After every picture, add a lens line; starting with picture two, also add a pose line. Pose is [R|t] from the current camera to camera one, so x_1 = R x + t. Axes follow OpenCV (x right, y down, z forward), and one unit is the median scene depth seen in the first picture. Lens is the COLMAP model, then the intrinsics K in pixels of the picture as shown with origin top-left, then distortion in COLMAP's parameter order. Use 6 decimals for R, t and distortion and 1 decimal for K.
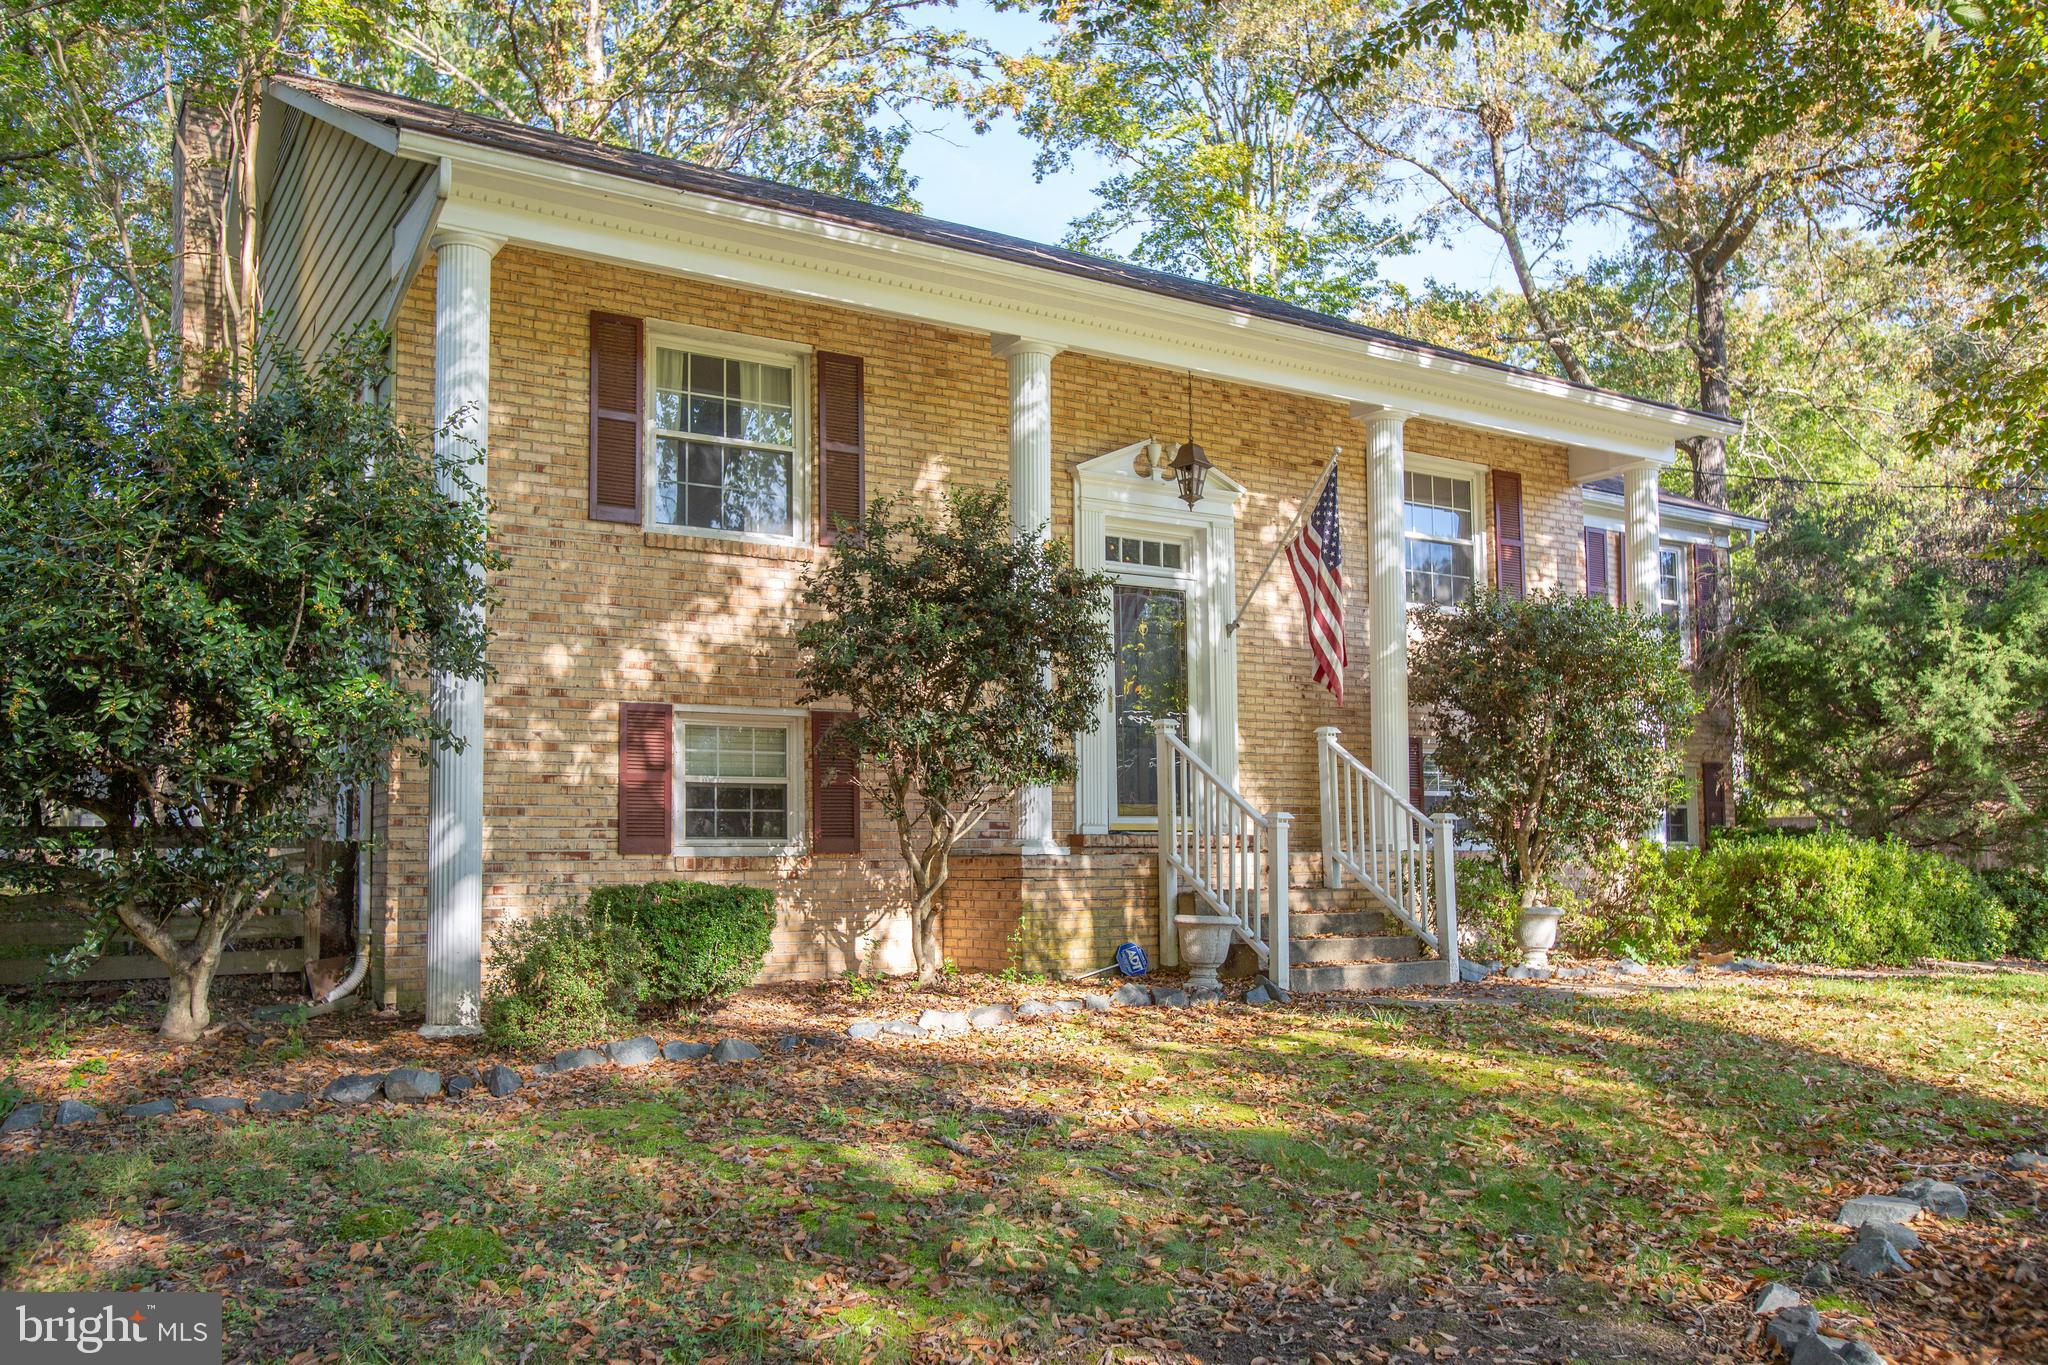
lens RADIAL K [[1655.6, 0, 1025.3], [0, 1655.6, 694.6], [0, 0, 1]] dist [0.011890, -0.003863]
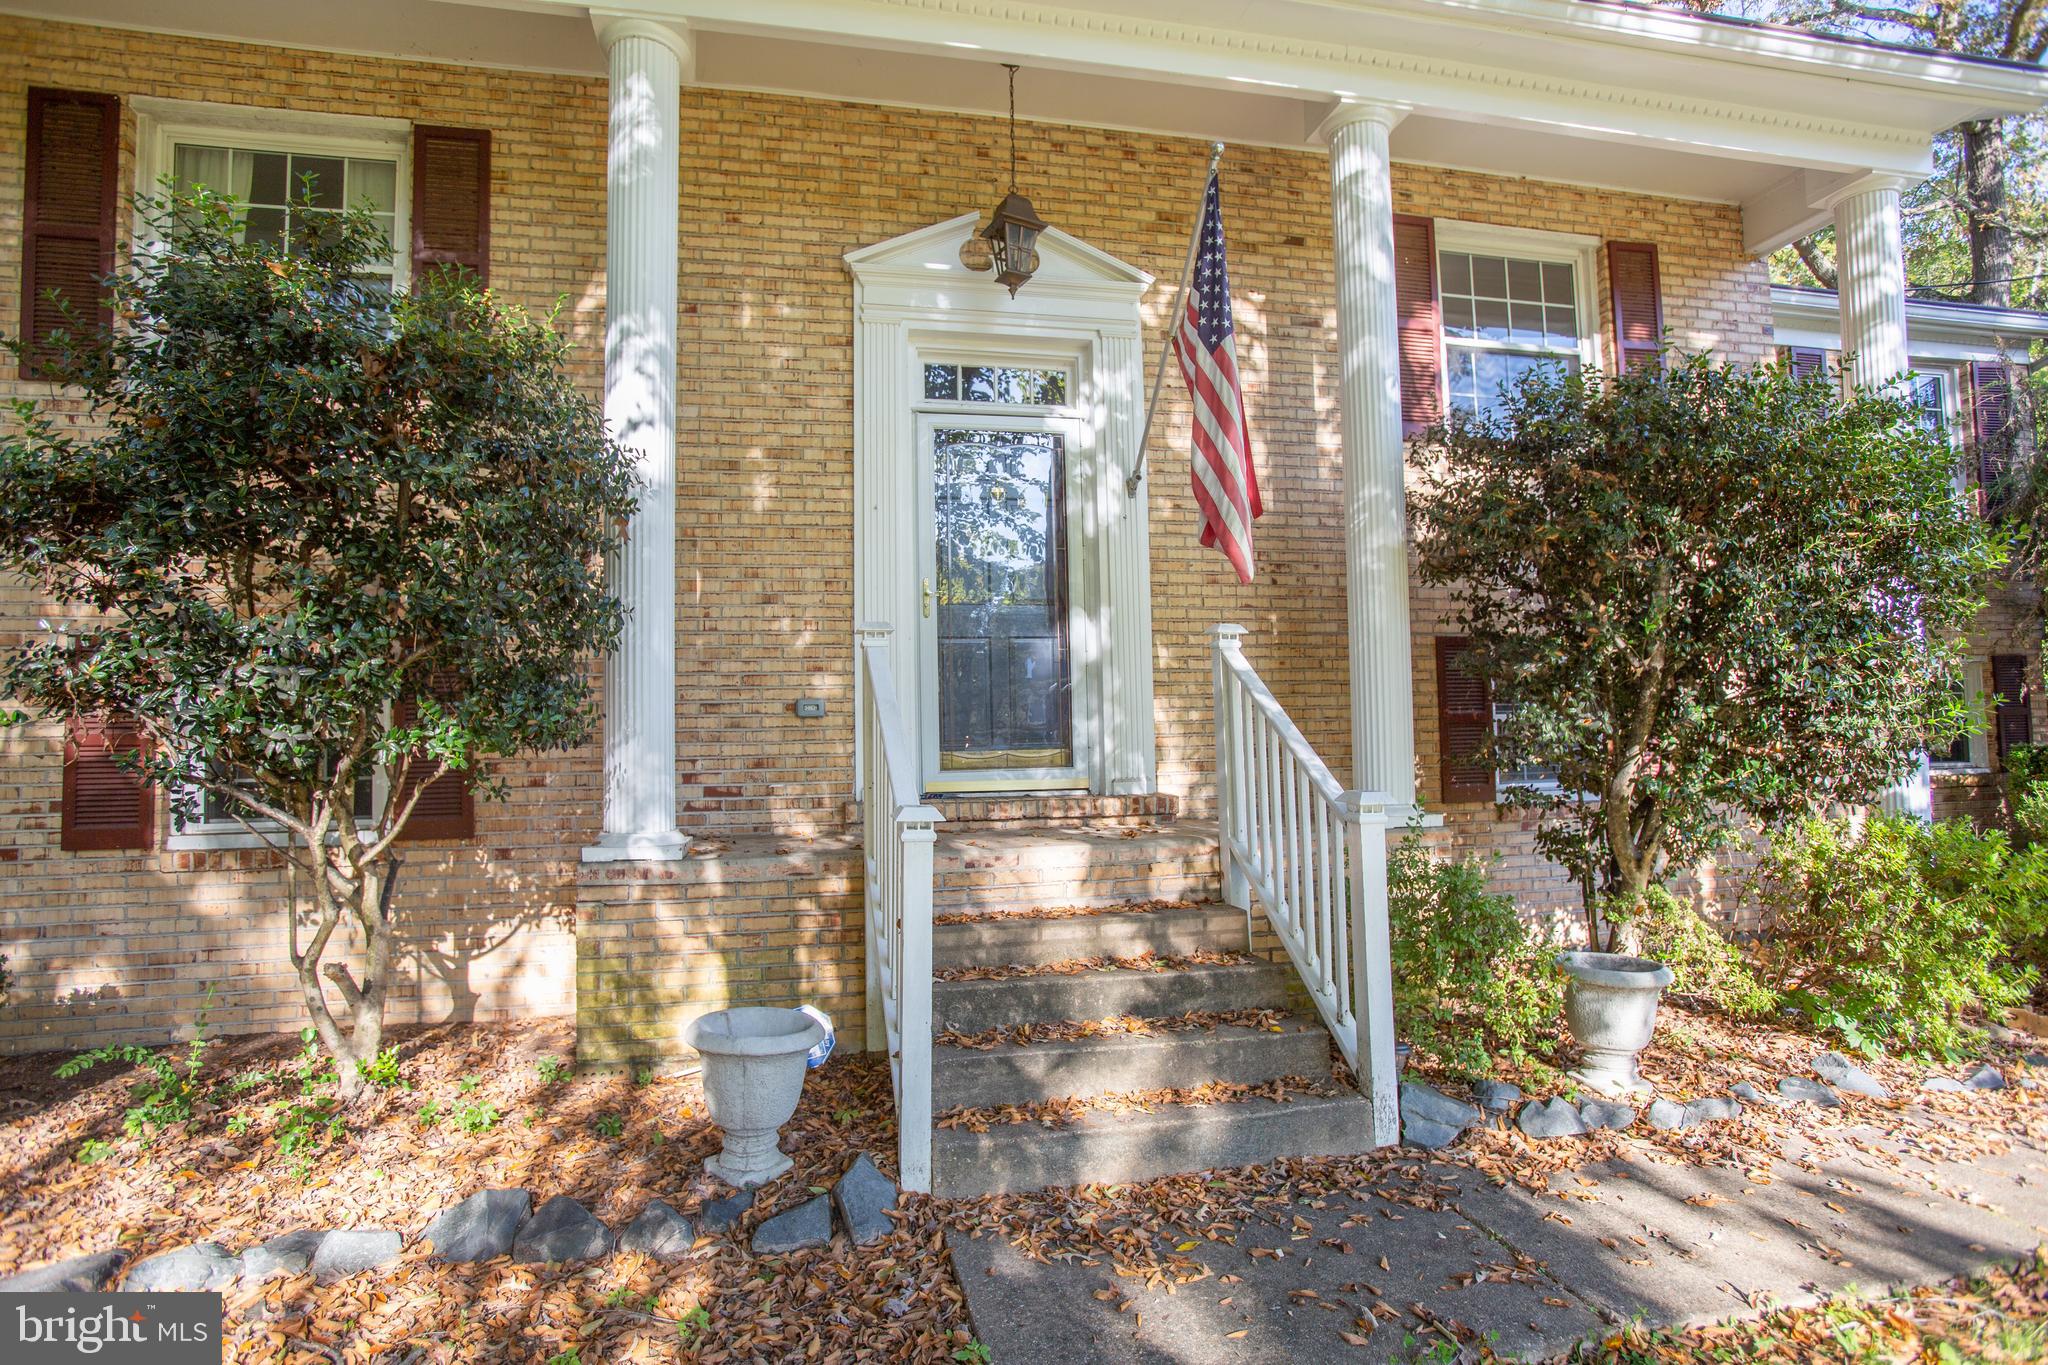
lens RADIAL K [[1055.5, 0, 1020.3], [0, 1055.5, 661.9], [0, 0, 1]] dist [-0.026104, 0.009081]
pose [[0.936134, -0.033218, -0.350070, 0.247823], [0.044058, 0.998763, 0.023043, 0.020688], [0.348872, -0.036995, 0.936440, 0.626419]]
